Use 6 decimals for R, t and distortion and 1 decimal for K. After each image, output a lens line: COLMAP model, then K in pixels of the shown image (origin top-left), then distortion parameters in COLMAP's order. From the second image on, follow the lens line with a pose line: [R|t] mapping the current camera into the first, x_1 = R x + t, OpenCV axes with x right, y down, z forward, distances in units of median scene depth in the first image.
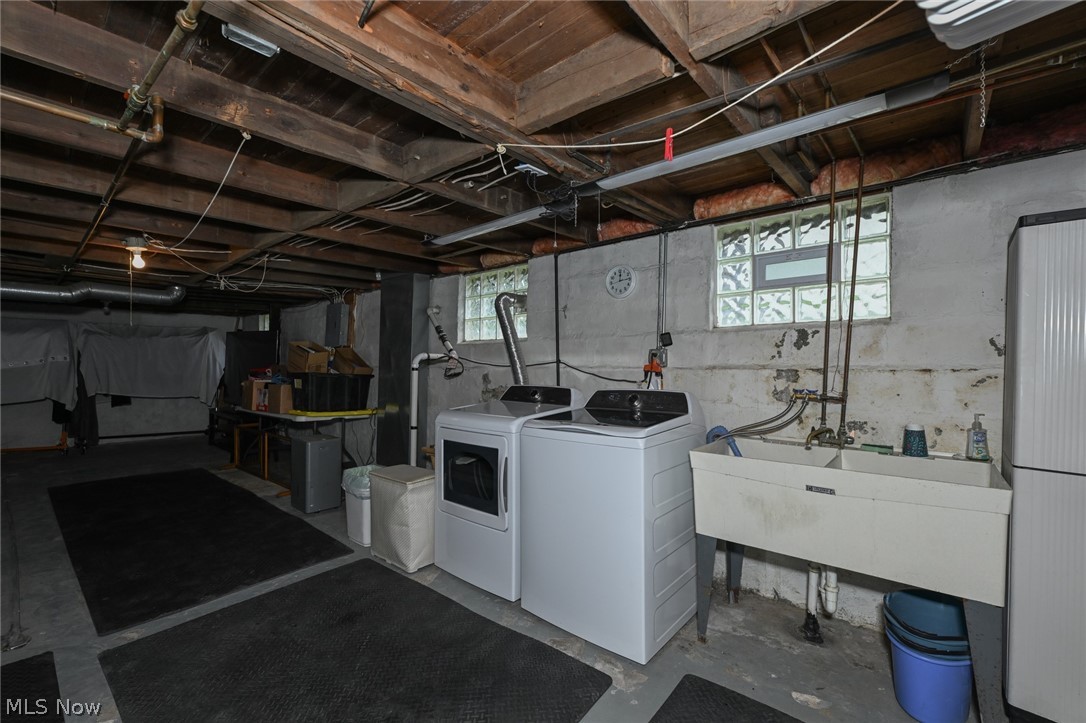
lens RADIAL K [[455.6, 0, 551.6], [0, 455.6, 362.1], [0, 0, 1]] dist [-0.002029, -0.000106]
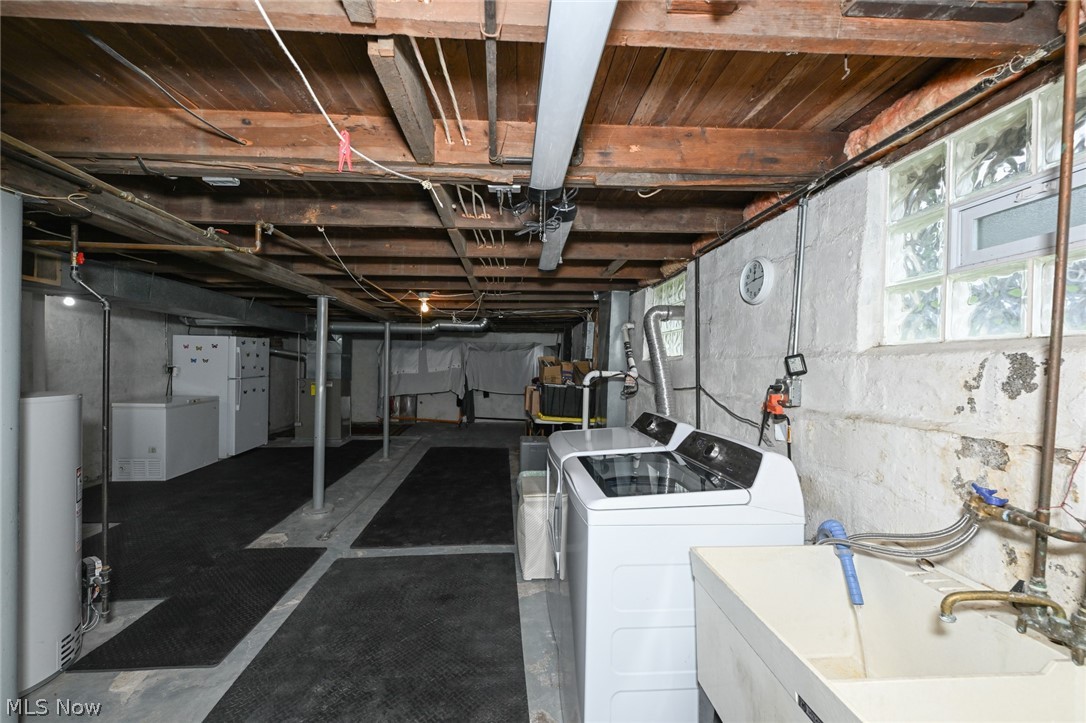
lens RADIAL K [[435.1, 0, 536.5], [0, 435.1, 362.5], [0, 0, 1]] dist [-0.002414, -0.000876]
pose [[0.695771, 0.008098, -0.718218, 0.380665], [-0.012039, 0.999927, -0.000389, -0.042232], [0.718163, 0.008917, 0.695818, 0.262932]]
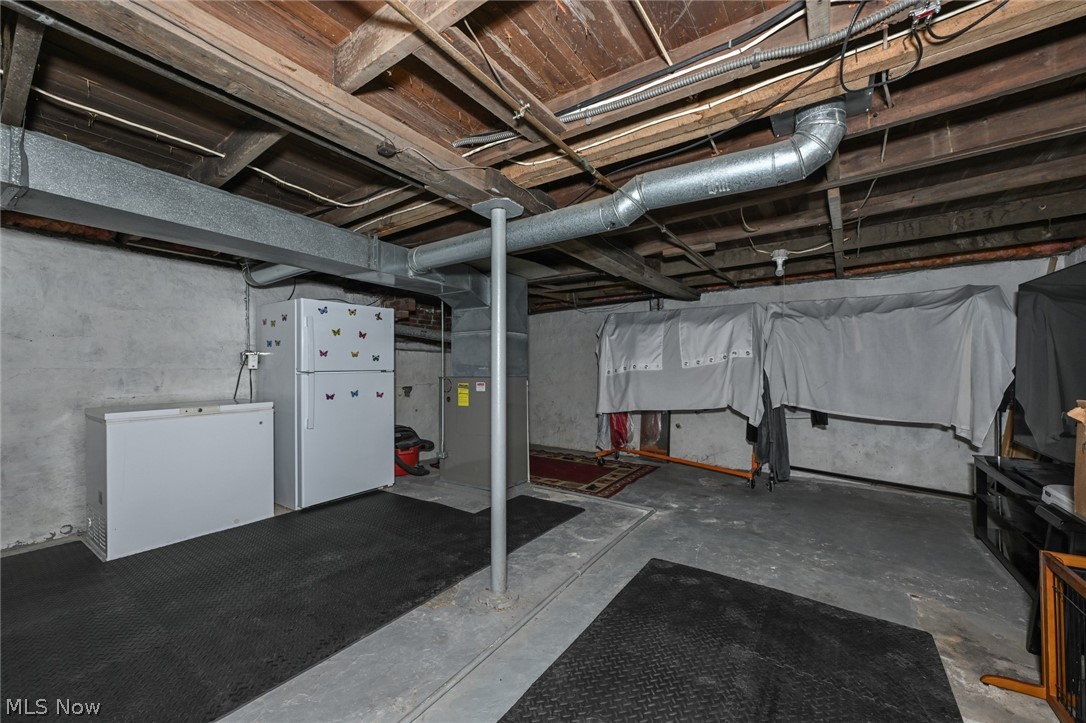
lens RADIAL K [[435.1, 0, 544.0], [0, 435.1, 363.3], [0, 0, 1]] dist [-0.002414, -0.000876]
pose [[0.108828, -0.020300, -0.993853, -0.784313], [-0.002888, 0.999781, -0.020737, 0.042721], [0.994056, 0.005127, 0.108746, 1.126225]]
